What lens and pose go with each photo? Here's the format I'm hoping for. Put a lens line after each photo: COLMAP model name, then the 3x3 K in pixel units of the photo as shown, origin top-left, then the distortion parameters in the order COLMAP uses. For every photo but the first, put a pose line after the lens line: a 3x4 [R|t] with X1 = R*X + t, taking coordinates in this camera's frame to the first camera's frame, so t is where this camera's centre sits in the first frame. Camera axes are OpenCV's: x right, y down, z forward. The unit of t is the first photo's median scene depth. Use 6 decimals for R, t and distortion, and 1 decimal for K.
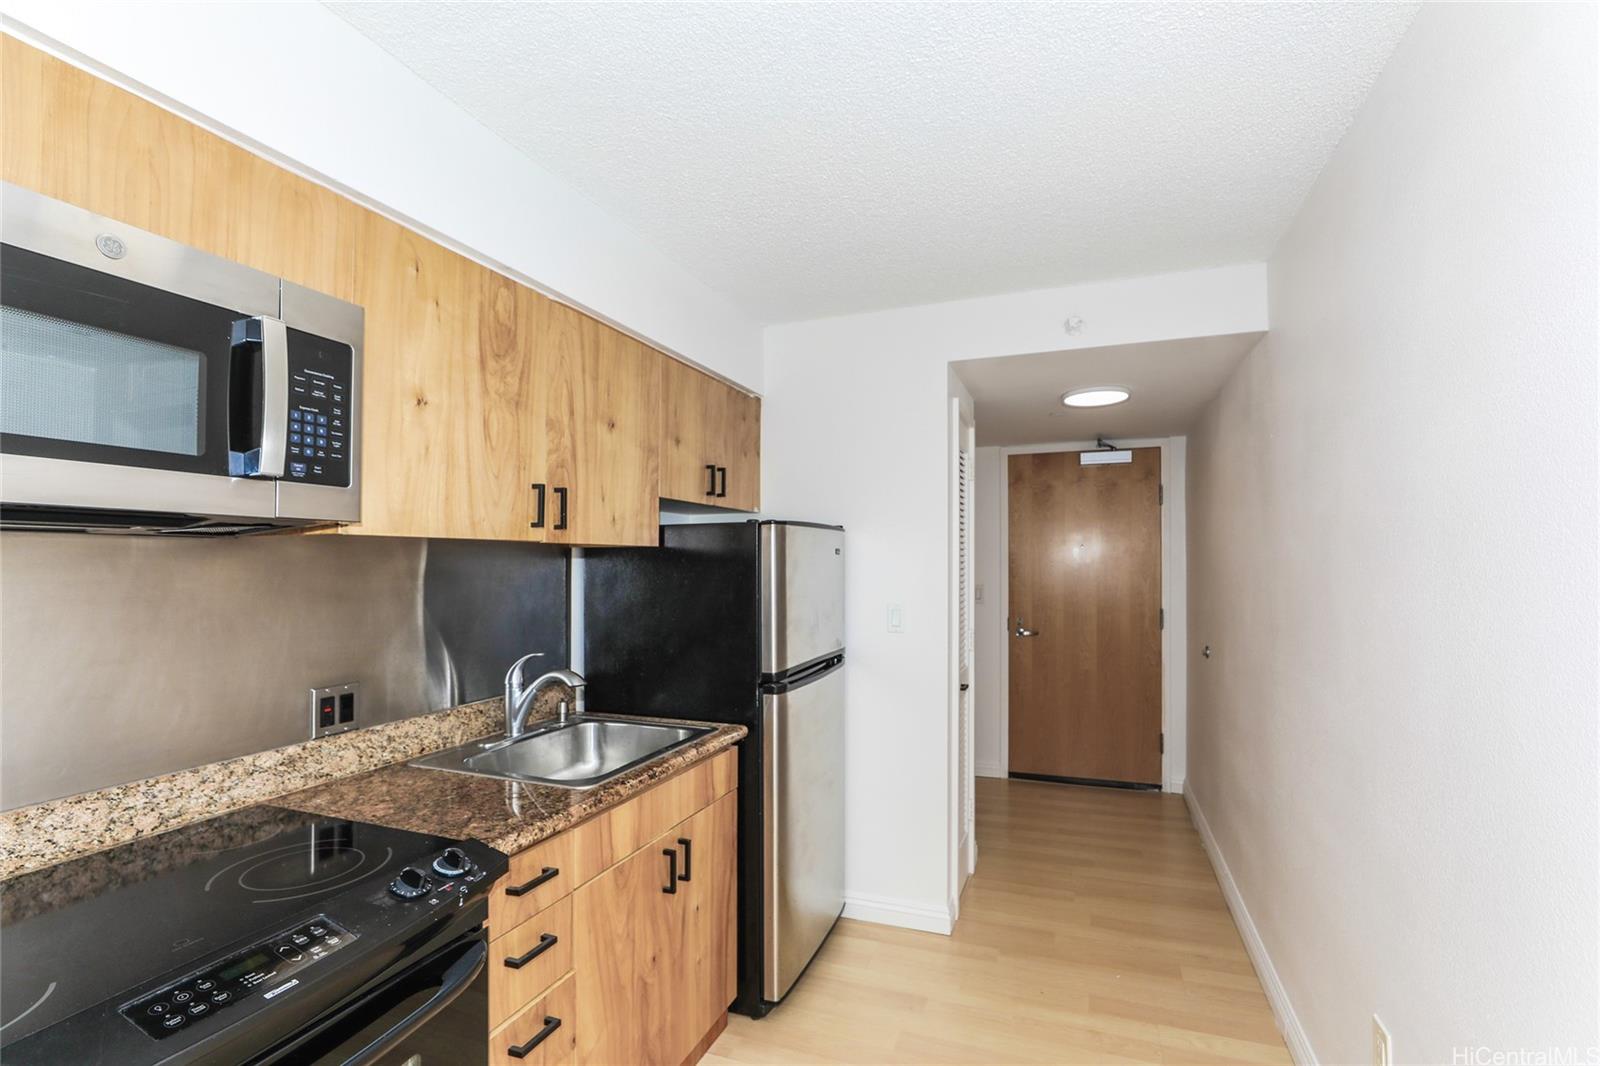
lens RADIAL K [[738.5, 0, 813.5], [0, 738.5, 534.3], [0, 0, 1]] dist [-0.013390, 0.000320]
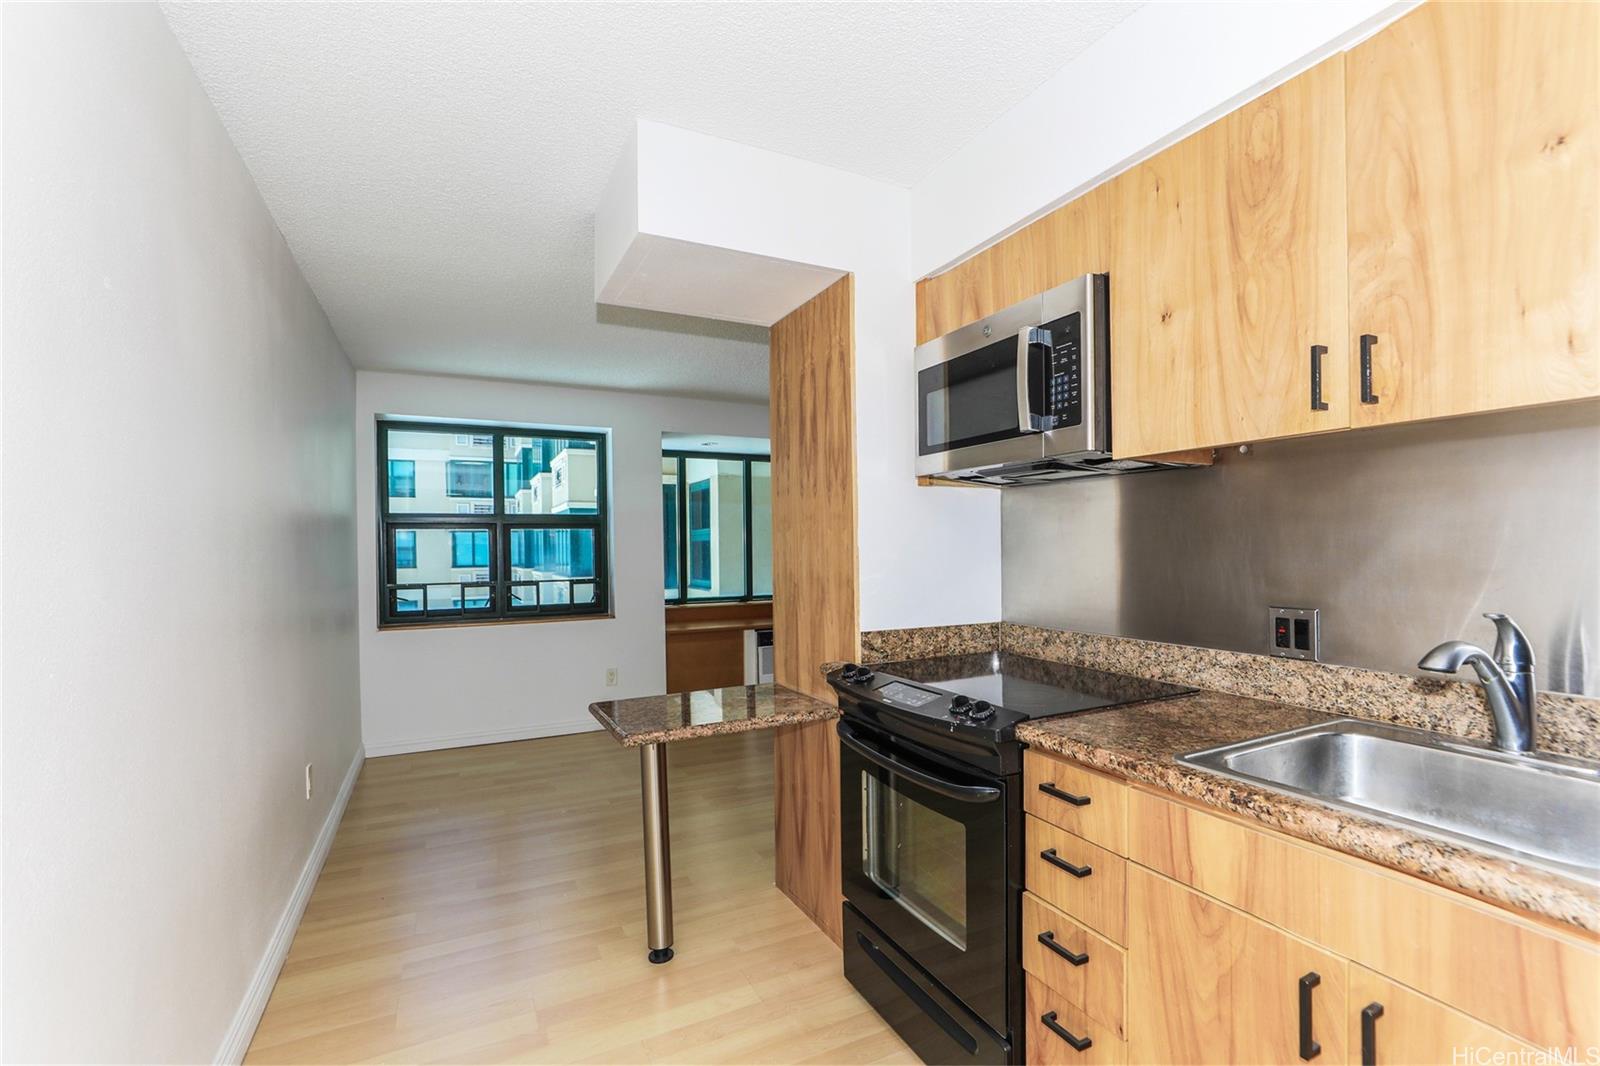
lens RADIAL K [[782.0, 0, 830.3], [0, 782.0, 542.9], [0, 0, 1]] dist [-0.002779, -0.000419]
pose [[-0.691201, 0.005803, -0.722639, 0.342160], [0.036198, 0.998991, -0.026601, 0.085991], [0.721755, -0.044544, -0.690714, 0.866479]]
